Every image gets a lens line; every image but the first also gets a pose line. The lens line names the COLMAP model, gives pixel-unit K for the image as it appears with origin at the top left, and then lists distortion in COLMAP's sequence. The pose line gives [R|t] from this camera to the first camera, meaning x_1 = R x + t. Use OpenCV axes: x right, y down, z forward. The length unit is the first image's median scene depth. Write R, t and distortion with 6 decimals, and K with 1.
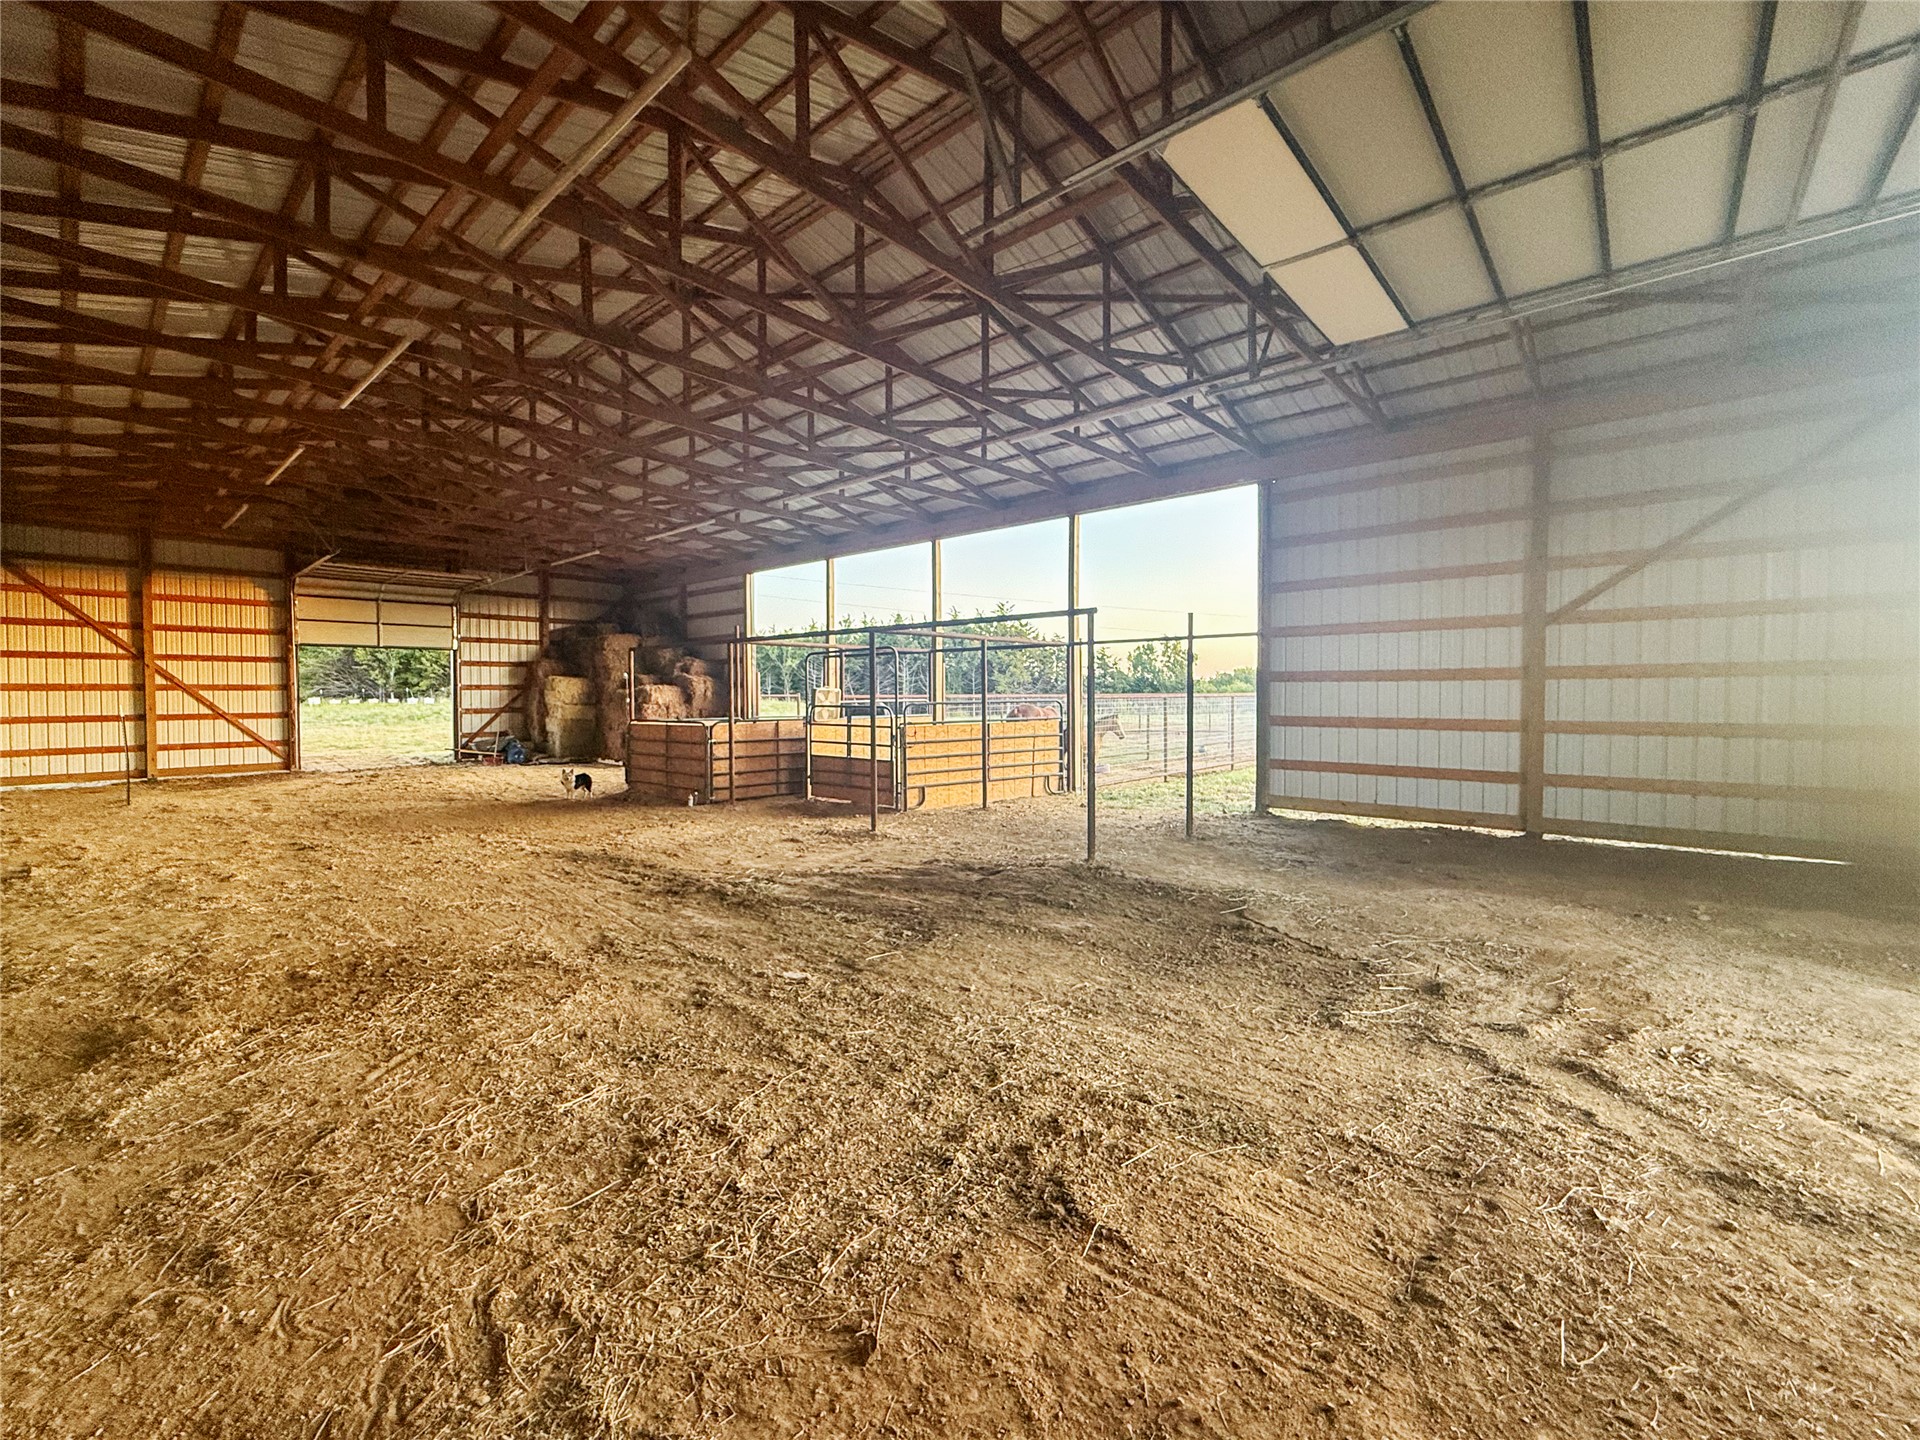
lens RADIAL K [[772.3, 0, 956.6], [0, 772.3, 719.2], [0, 0, 1]] dist [-0.002957, -0.000138]
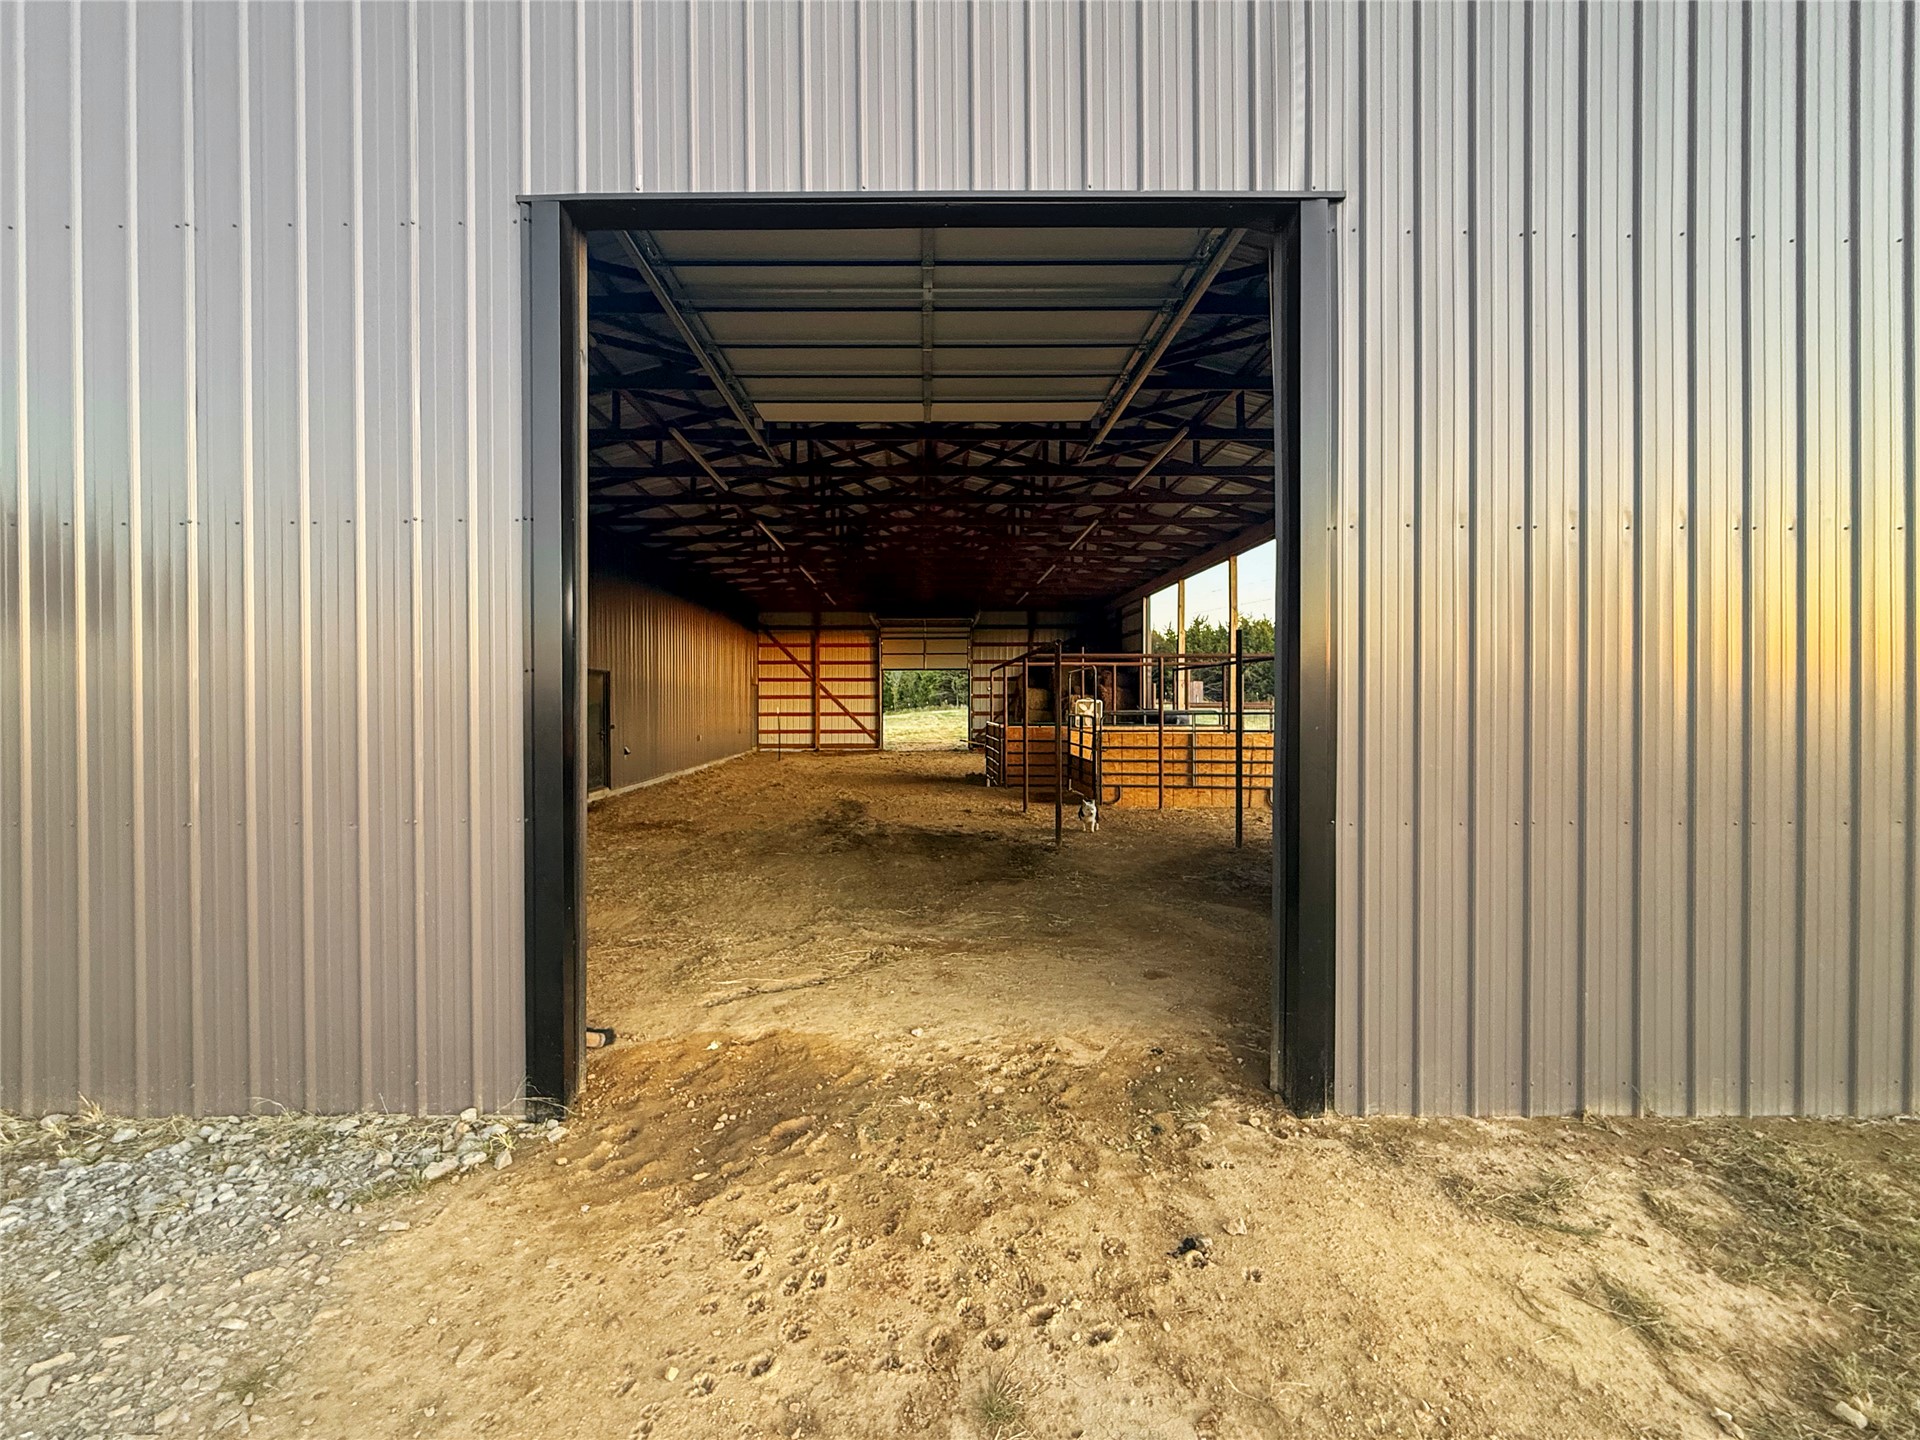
lens RADIAL K [[772.3, 0, 956.2], [0, 772.3, 707.5], [0, 0, 1]] dist [-0.002957, -0.000138]
pose [[0.690228, 0.011424, -0.723502, 0.438021], [-0.025325, 0.999644, -0.008376, -0.010184], [0.723149, 0.024104, 0.690272, 0.008774]]
